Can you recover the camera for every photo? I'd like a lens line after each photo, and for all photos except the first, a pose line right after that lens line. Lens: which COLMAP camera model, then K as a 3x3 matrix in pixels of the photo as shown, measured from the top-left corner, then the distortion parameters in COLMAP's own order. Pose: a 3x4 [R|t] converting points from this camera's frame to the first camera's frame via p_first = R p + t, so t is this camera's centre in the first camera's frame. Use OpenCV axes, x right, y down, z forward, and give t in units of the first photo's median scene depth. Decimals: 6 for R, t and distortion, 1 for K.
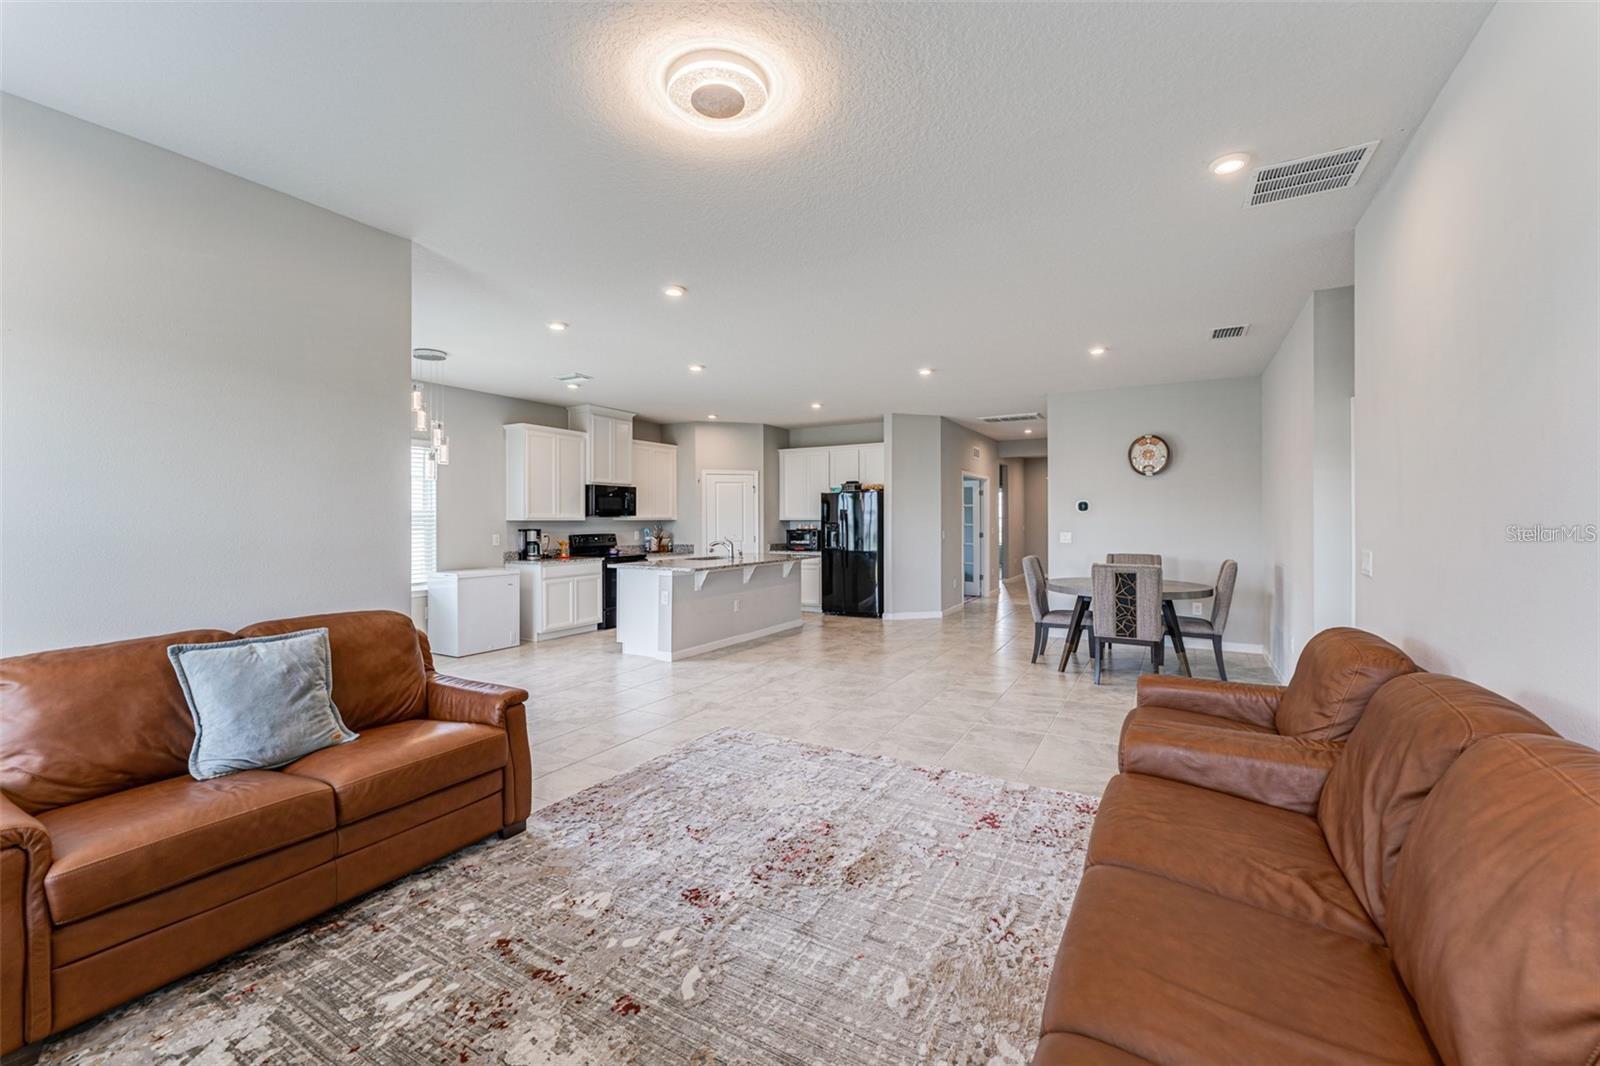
lens RADIAL K [[638.3, 0, 776.5], [0, 638.3, 528.1], [0, 0, 1]] dist [0.000513, 0.000066]
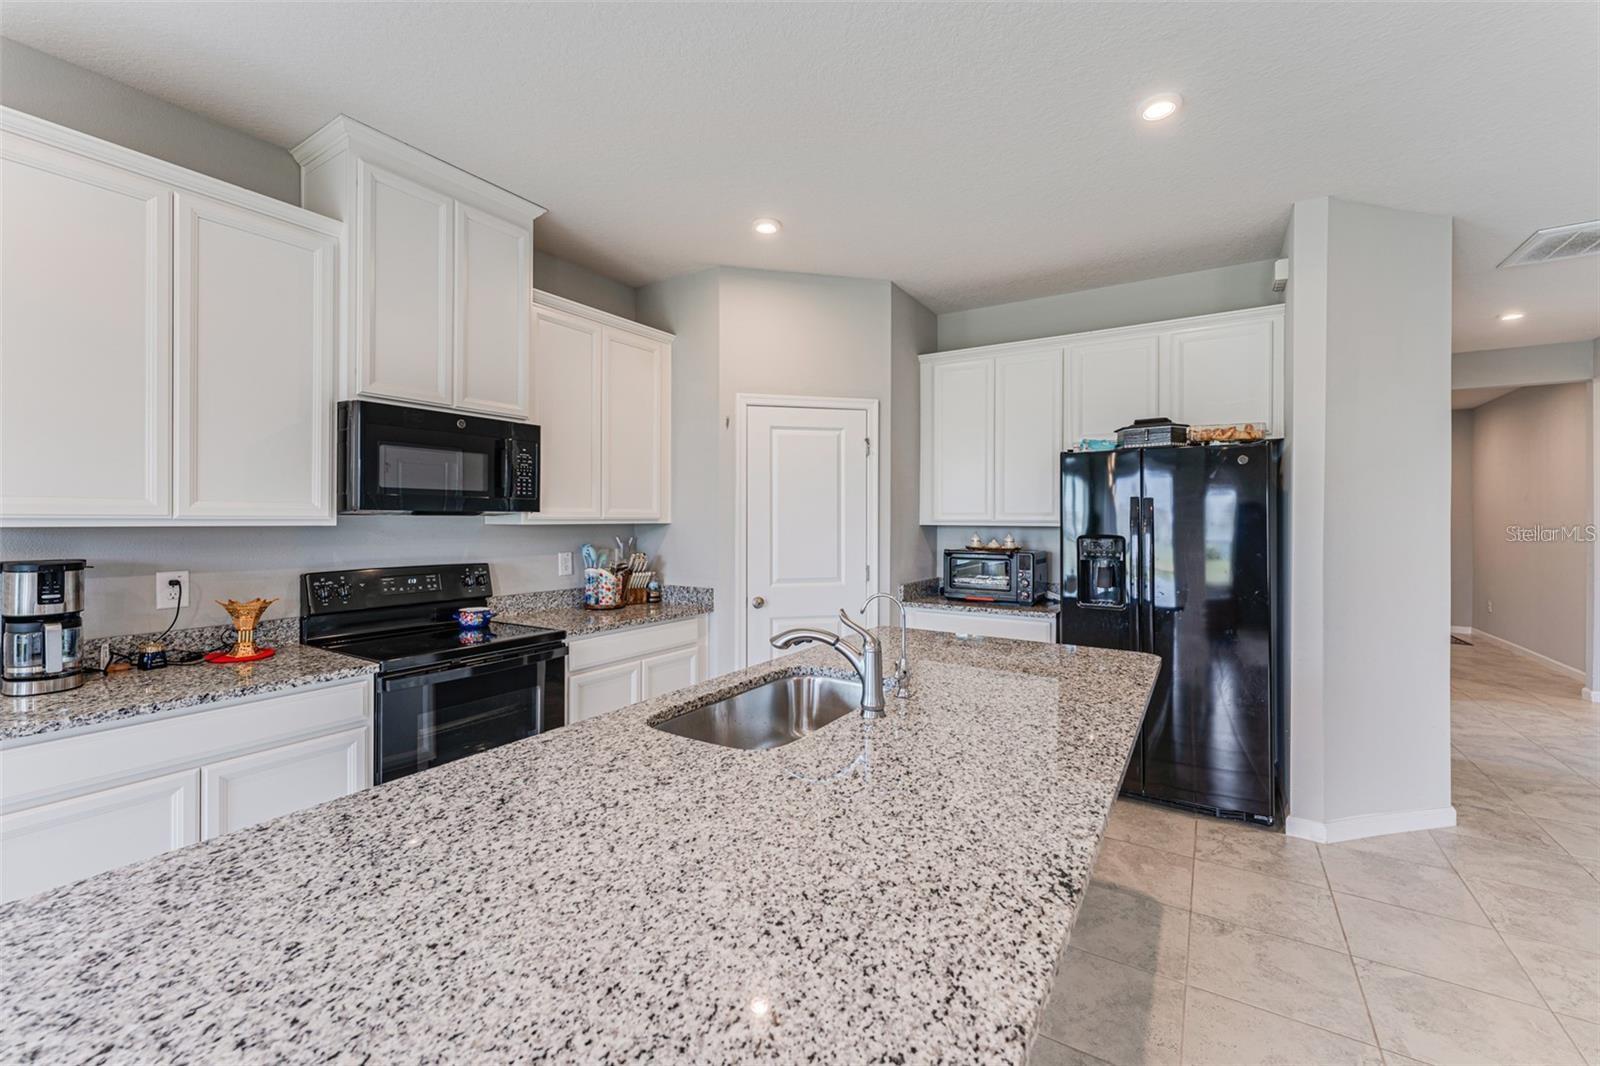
lens RADIAL K [[652.6, 0, 796.3], [0, 652.6, 520.4], [0, 0, 1]] dist [0.000748, 0.000032]
pose [[0.999729, 0.005954, -0.022490, -0.072652], [-0.006241, 0.999900, -0.012692, -0.010450], [0.022412, 0.012829, 0.999667, 0.621819]]
